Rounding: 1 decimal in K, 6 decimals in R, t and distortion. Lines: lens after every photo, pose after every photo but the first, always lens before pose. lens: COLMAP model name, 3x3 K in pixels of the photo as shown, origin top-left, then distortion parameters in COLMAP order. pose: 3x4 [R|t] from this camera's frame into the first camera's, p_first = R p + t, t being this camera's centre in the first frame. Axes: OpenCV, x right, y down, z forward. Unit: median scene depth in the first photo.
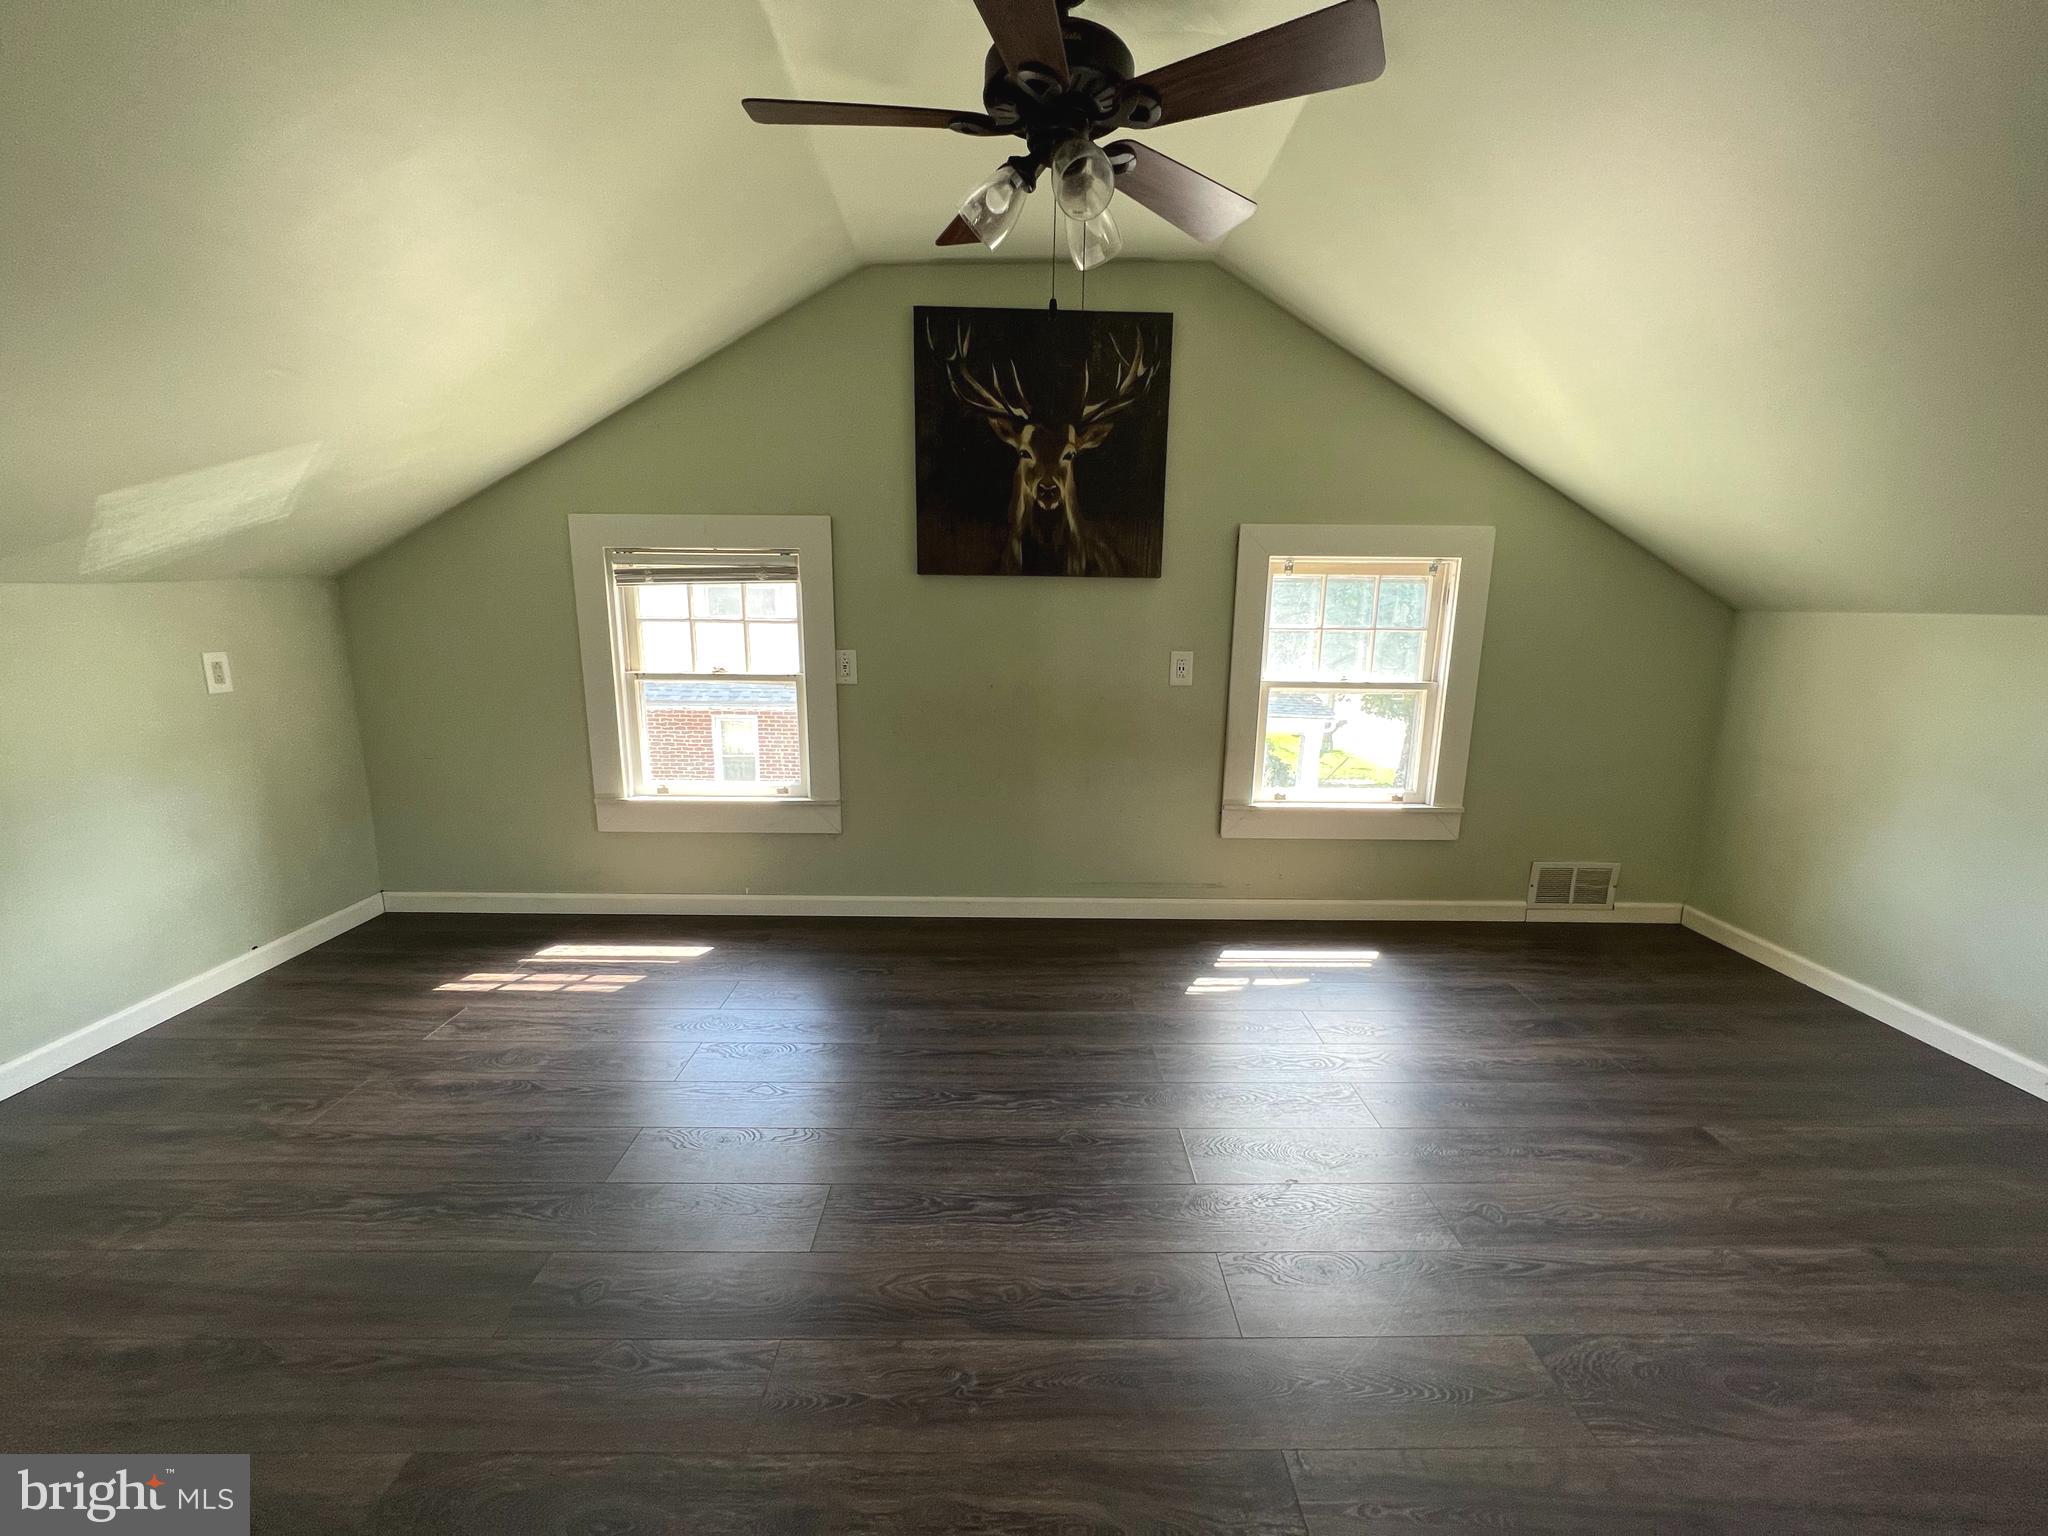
lens RADIAL K [[826.5, 0, 1010.2], [0, 826.5, 777.4], [0, 0, 1]] dist [-0.002021, 0.001041]
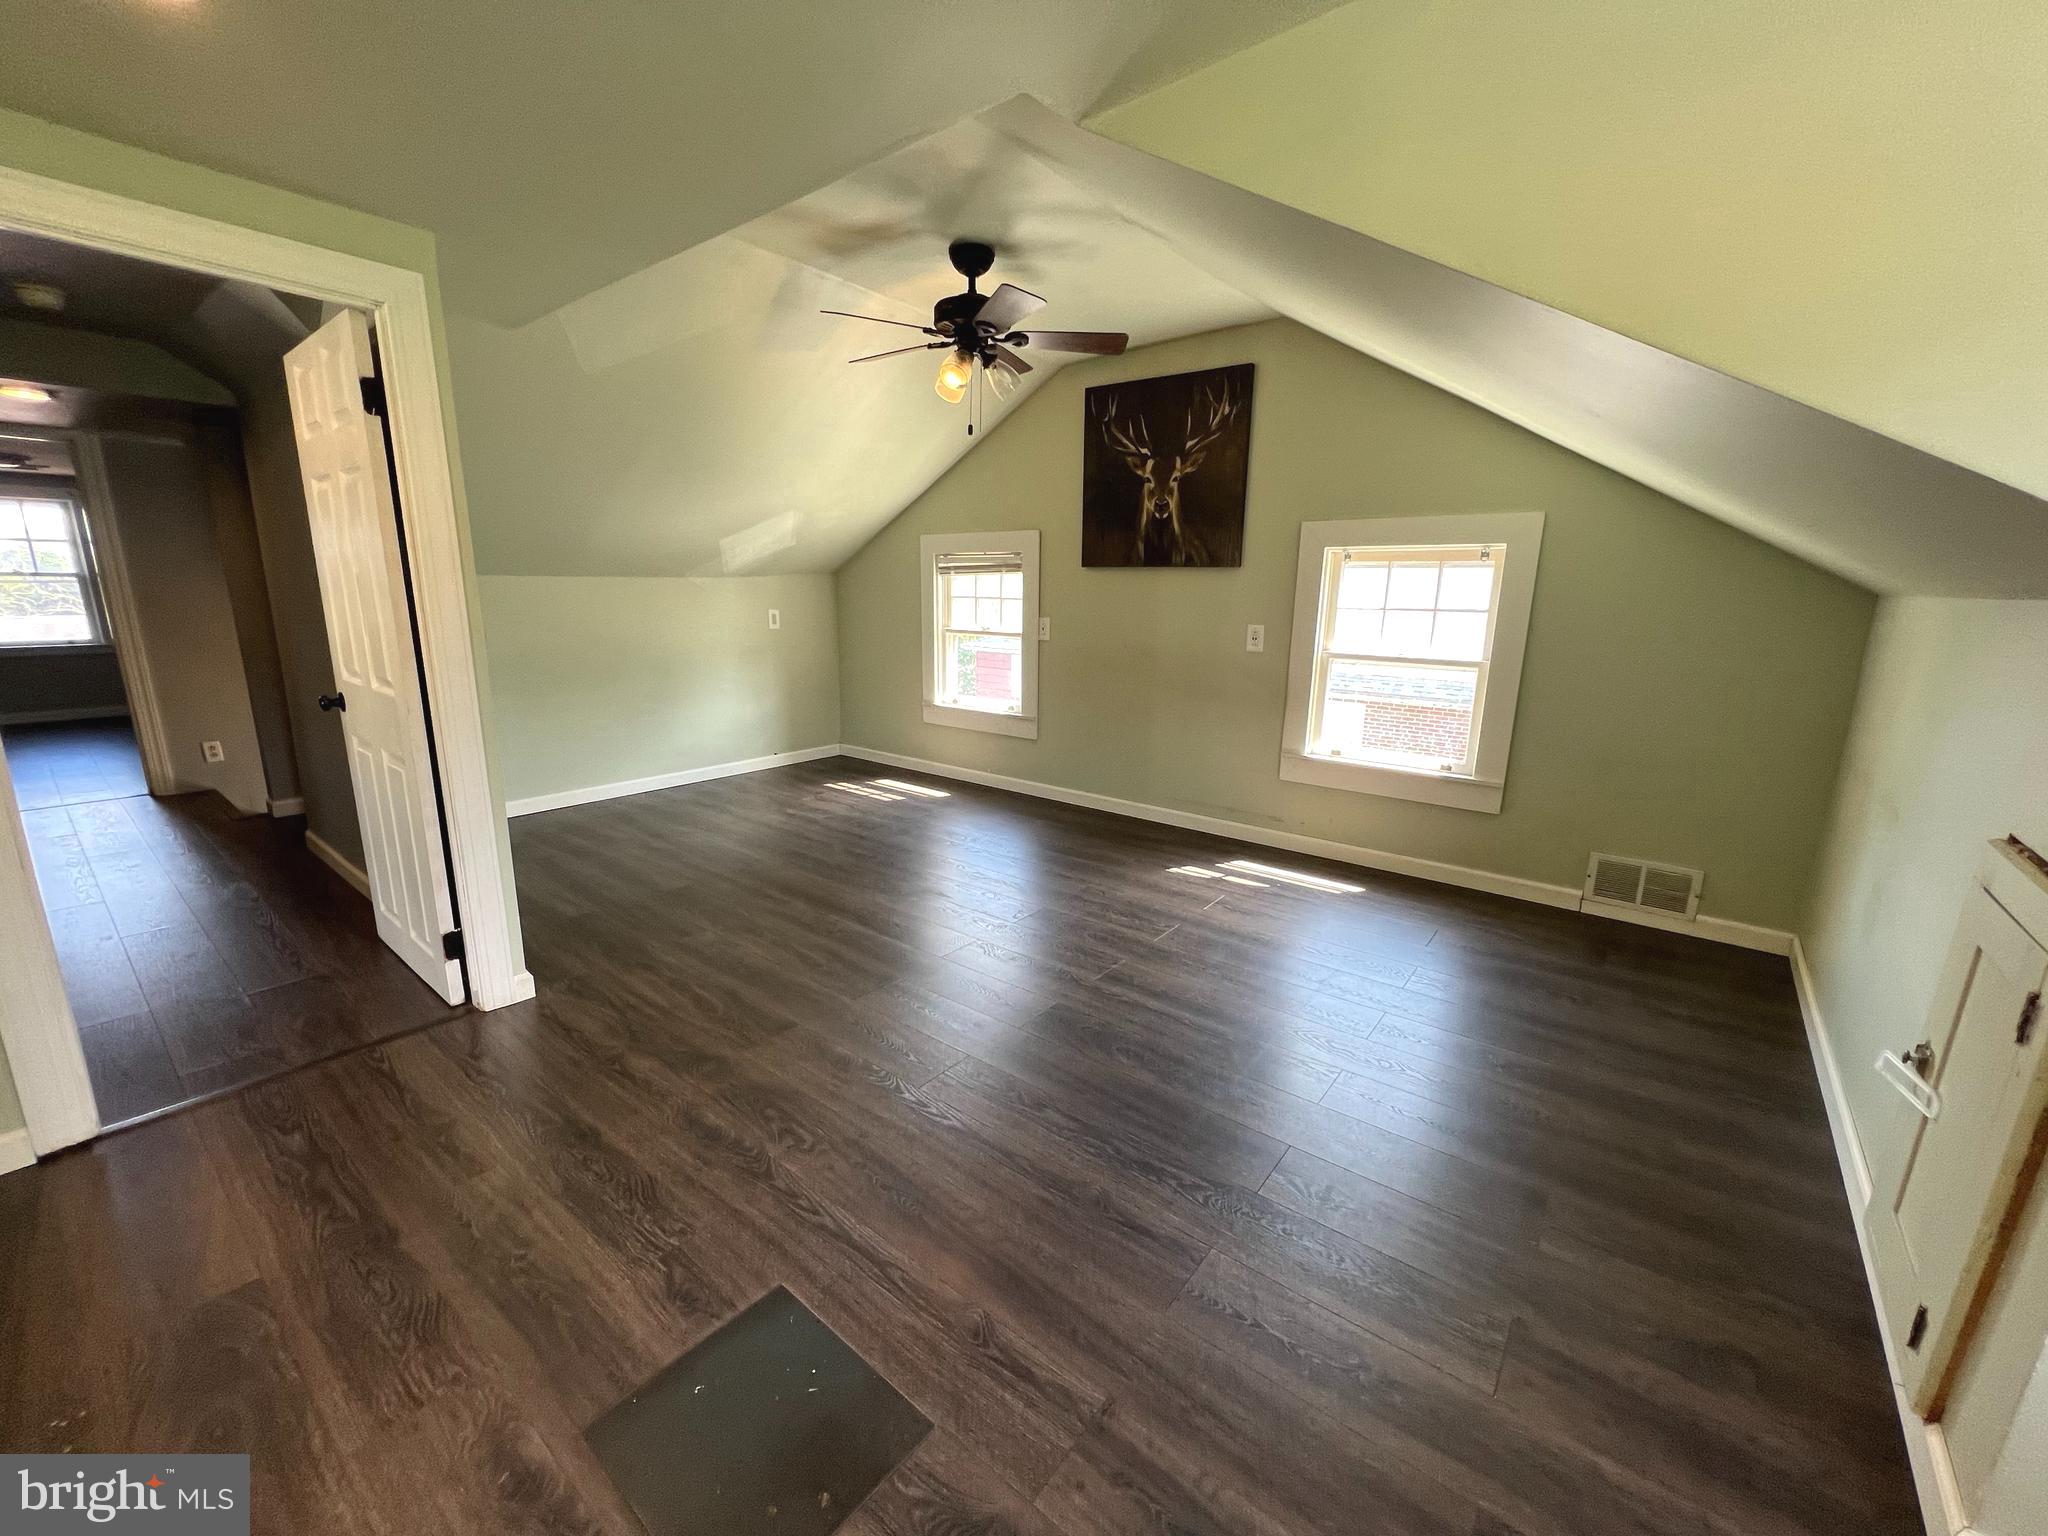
lens RADIAL K [[826.5, 0, 1012.7], [0, 826.5, 780.6], [0, 0, 1]] dist [-0.002021, 0.001041]
pose [[0.767619, 0.146603, -0.623914, 0.760385], [-0.136708, 0.988536, 0.064084, 0.053939], [0.626157, 0.036102, 0.778861, -0.213418]]
